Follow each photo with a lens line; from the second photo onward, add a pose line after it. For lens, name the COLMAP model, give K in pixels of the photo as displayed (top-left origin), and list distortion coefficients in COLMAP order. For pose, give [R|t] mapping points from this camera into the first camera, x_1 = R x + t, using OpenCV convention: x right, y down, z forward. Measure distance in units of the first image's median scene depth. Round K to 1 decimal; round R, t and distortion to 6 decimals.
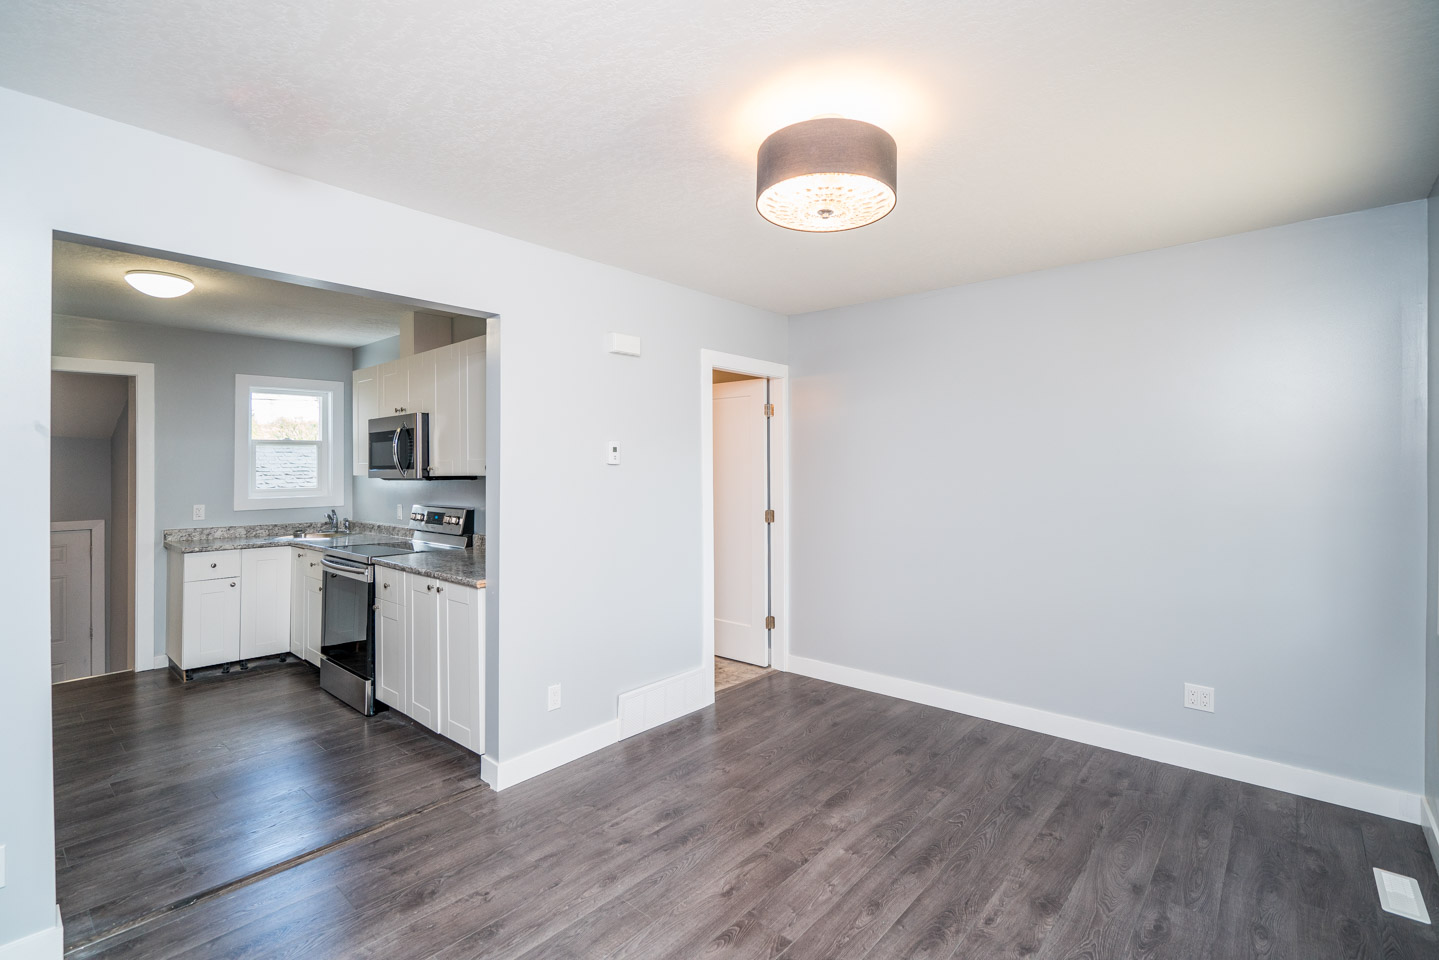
lens RADIAL K [[655.0, 0, 728.5], [0, 655.0, 466.7], [0, 0, 1]] dist [-0.002117, 0.000838]
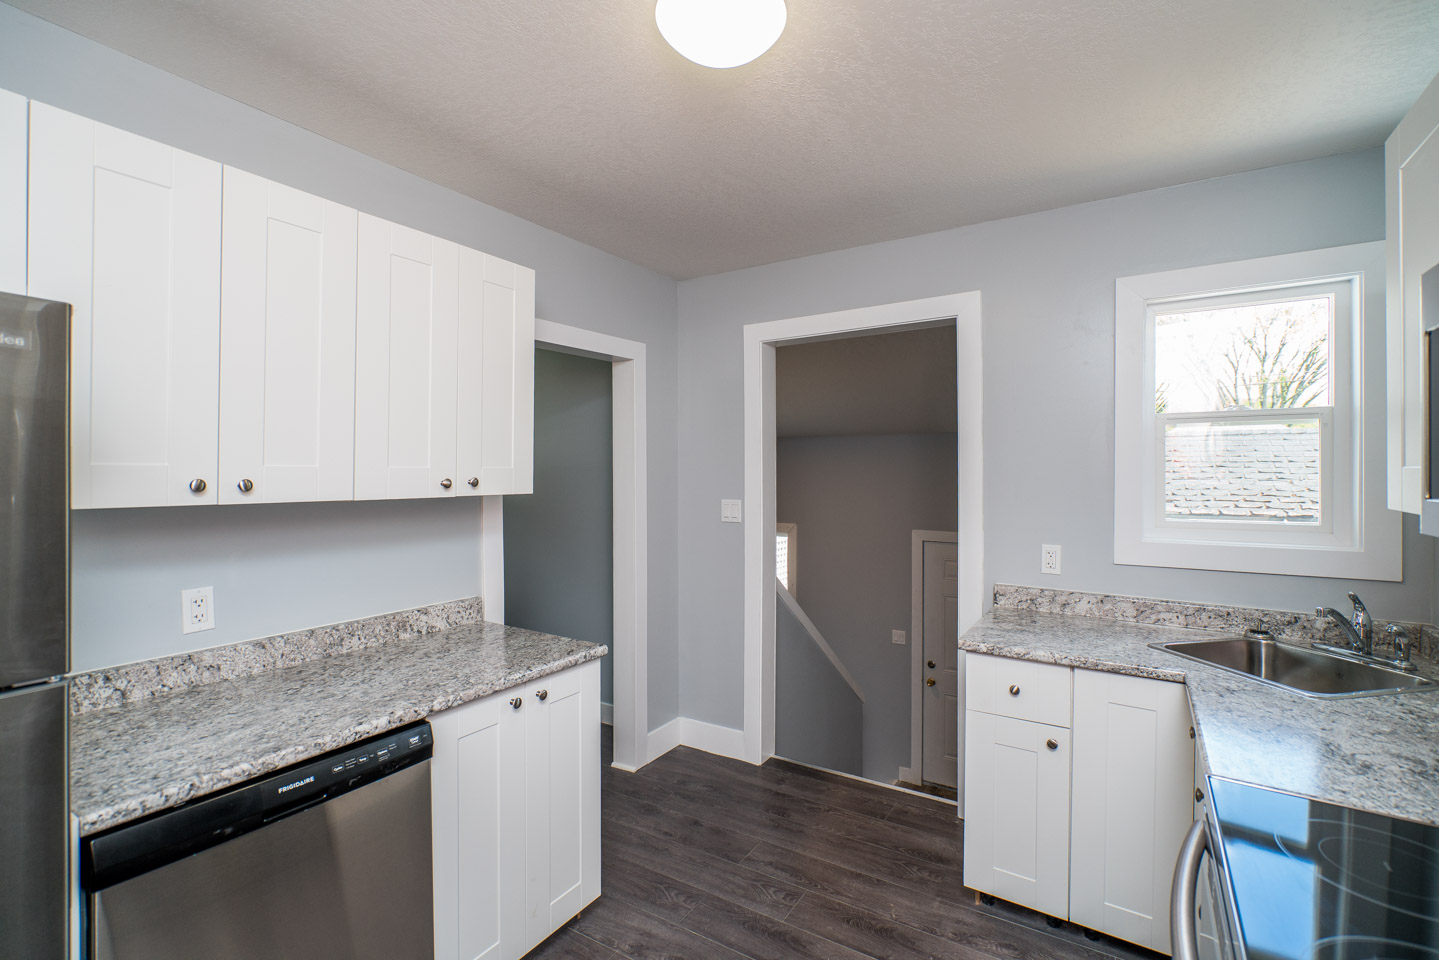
lens RADIAL K [[655.0, 0, 741.9], [0, 655.0, 467.7], [0, 0, 1]] dist [-0.002117, 0.000838]
pose [[0.161154, 0.005420, -0.986914, -0.361986], [-0.000304, 0.999985, 0.005442, -0.006272], [0.986929, -0.000577, 0.161154, 0.726595]]
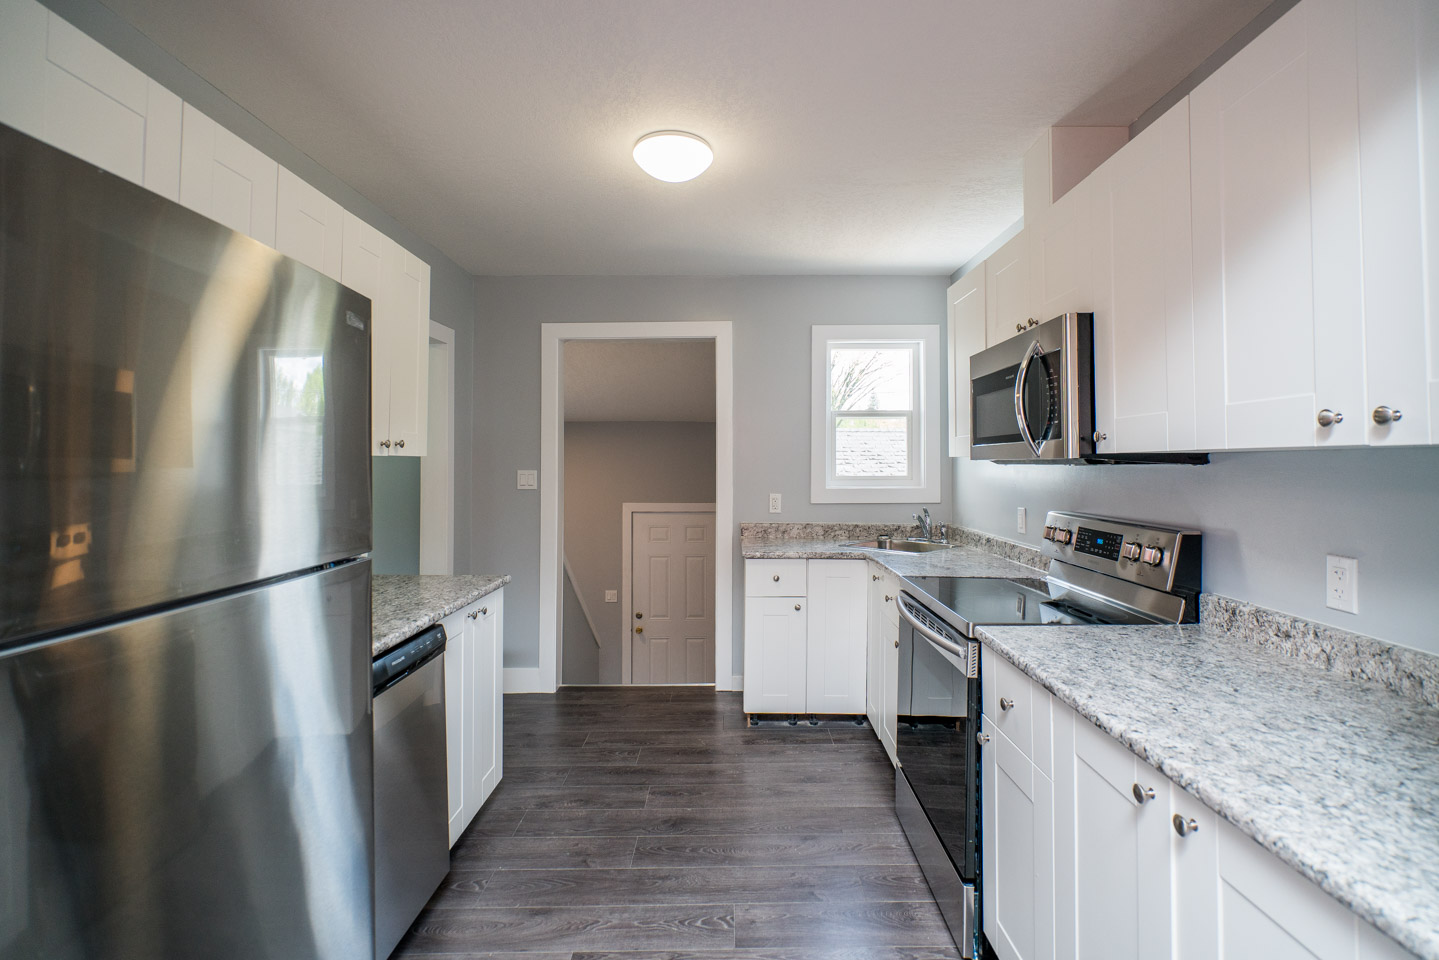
lens RADIAL K [[655.0, 0, 750.3], [0, 655.0, 447.7], [0, 0, 1]] dist [-0.002117, 0.000838]
pose [[0.669938, -0.009958, -0.742350, -0.257204], [-0.002255, 0.999878, -0.015448, 0.015811], [0.742414, 0.012024, 0.669834, 0.478767]]
